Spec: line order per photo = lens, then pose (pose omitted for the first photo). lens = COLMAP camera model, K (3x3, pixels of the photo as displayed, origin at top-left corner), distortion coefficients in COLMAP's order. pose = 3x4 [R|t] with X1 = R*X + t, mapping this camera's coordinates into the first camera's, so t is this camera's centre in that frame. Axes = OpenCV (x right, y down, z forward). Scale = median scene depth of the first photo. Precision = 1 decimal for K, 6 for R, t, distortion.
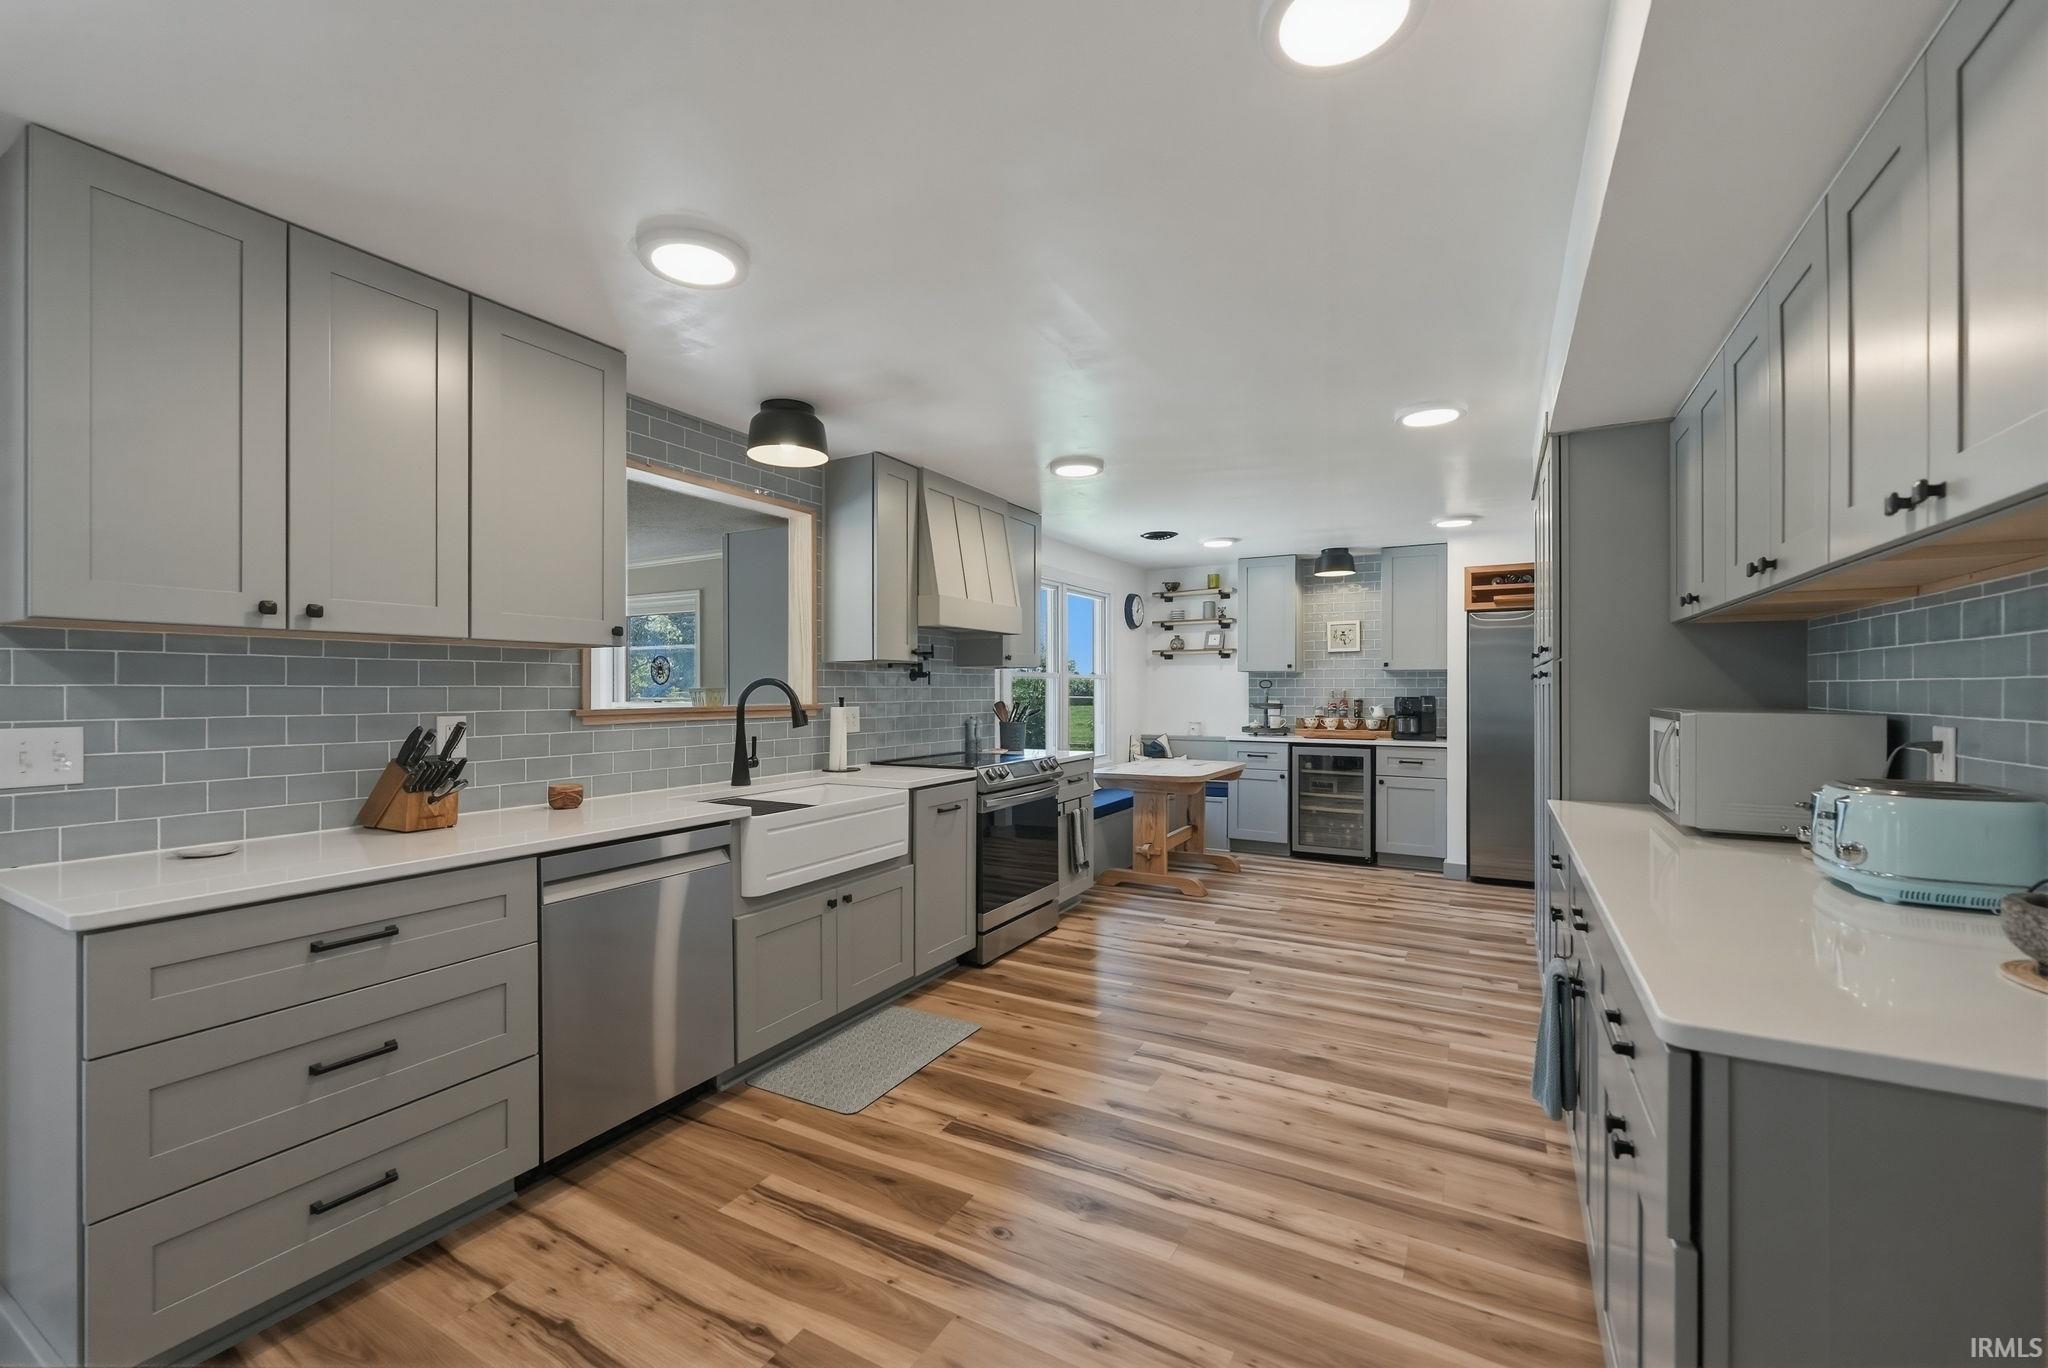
lens RADIAL K [[839.1, 0, 1018.2], [0, 839.1, 684.8], [0, 0, 1]] dist [-0.002431, -0.000221]
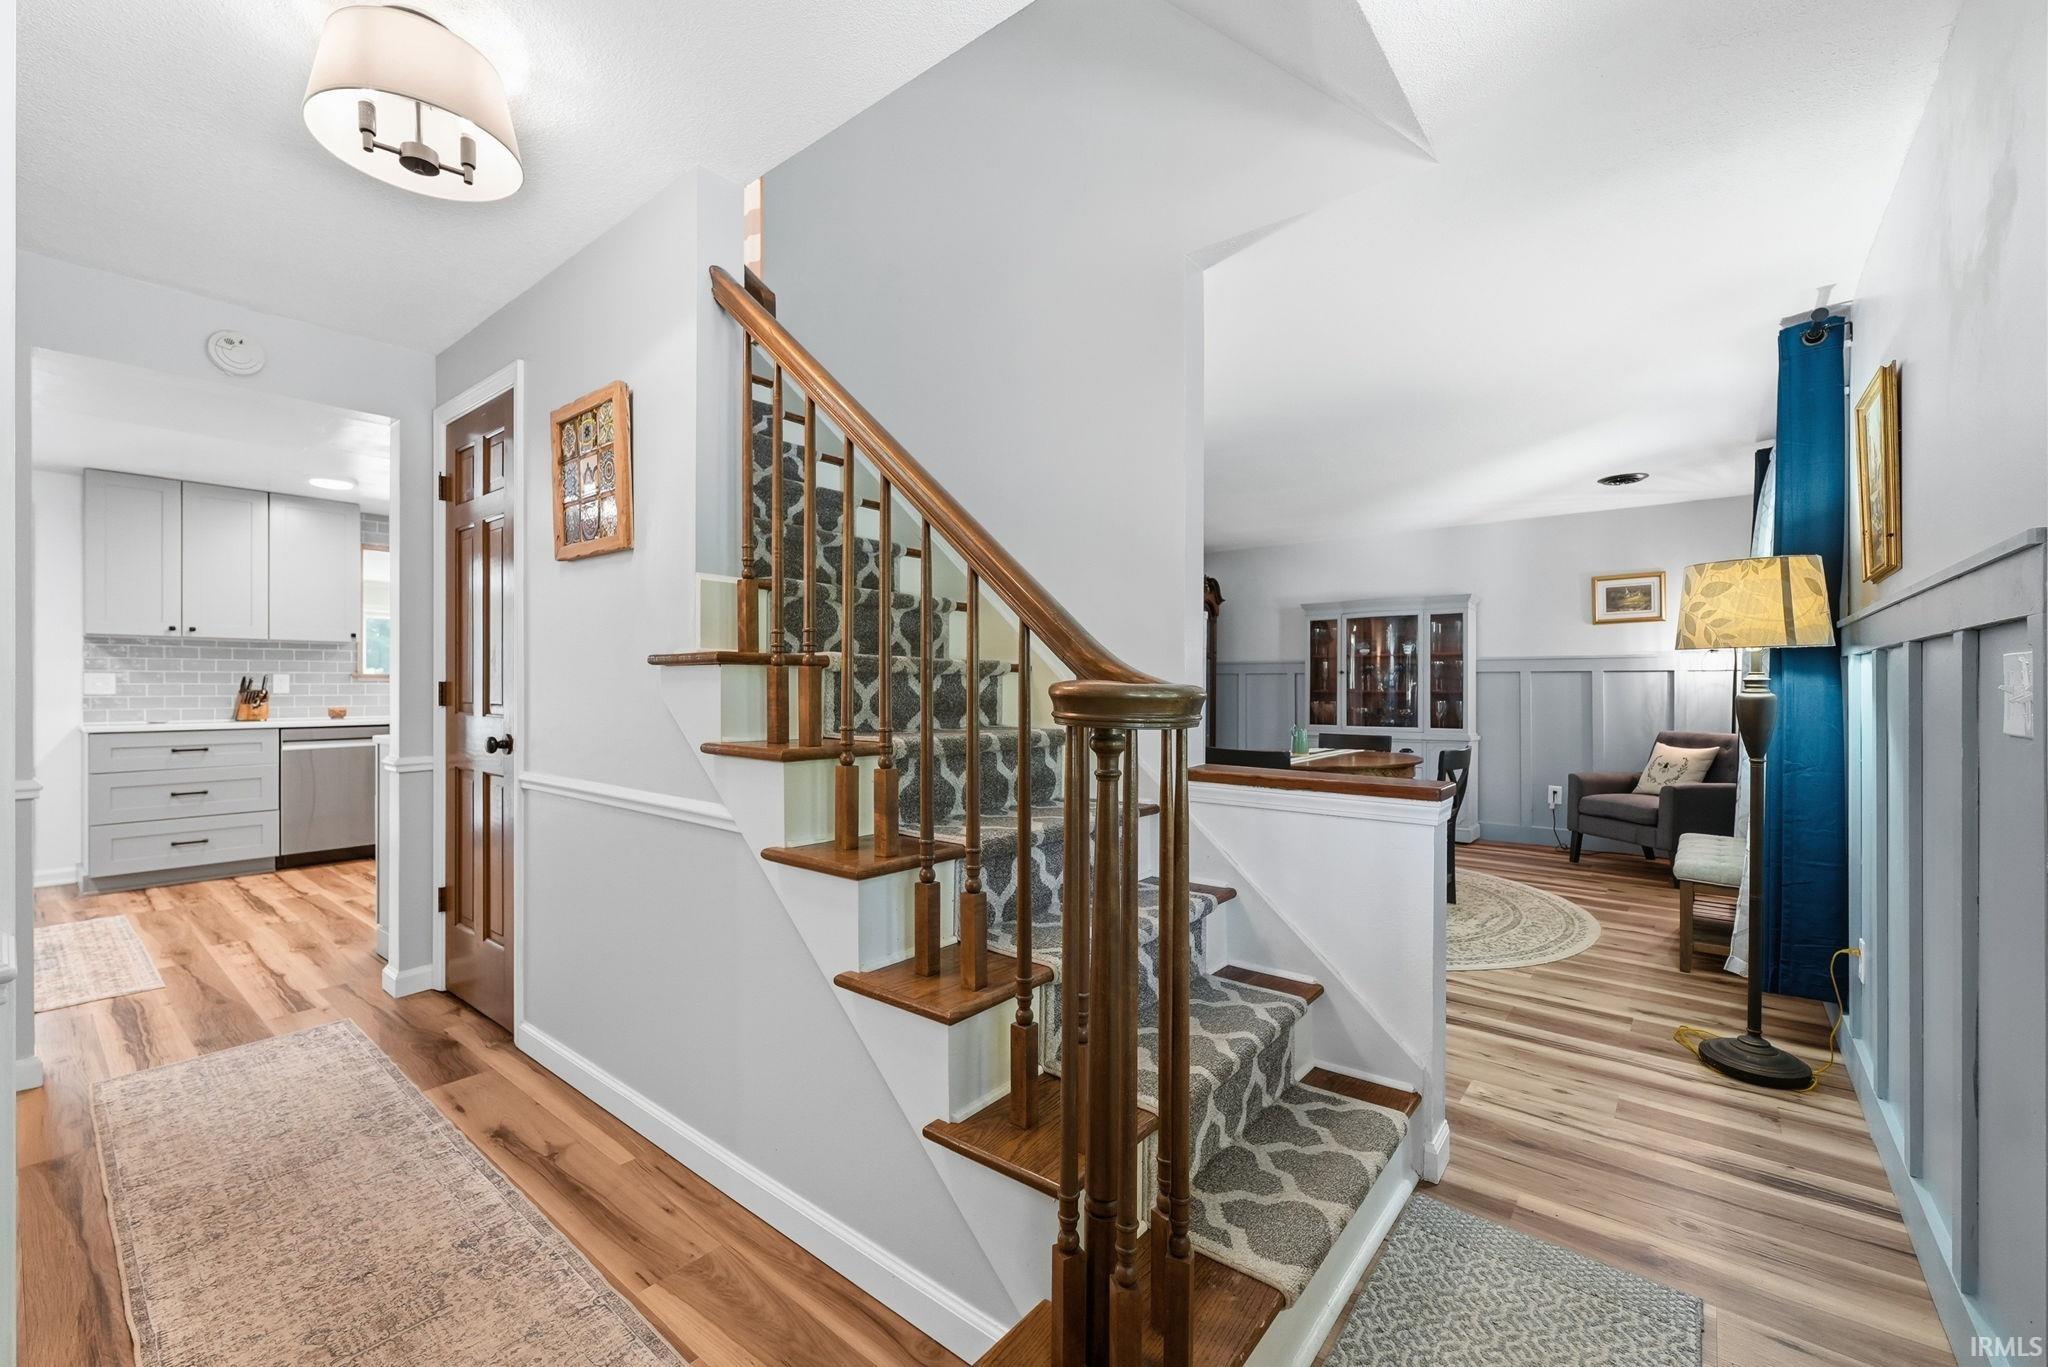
lens RADIAL K [[839.1, 0, 1021.5], [0, 839.1, 686.7], [0, 0, 1]] dist [-0.002431, -0.000221]
pose [[0.986428, 0.003396, -0.164162, 2.032107], [-0.002094, 0.999965, 0.008099, 0.060652], [0.164184, -0.007646, 0.986400, -1.086011]]
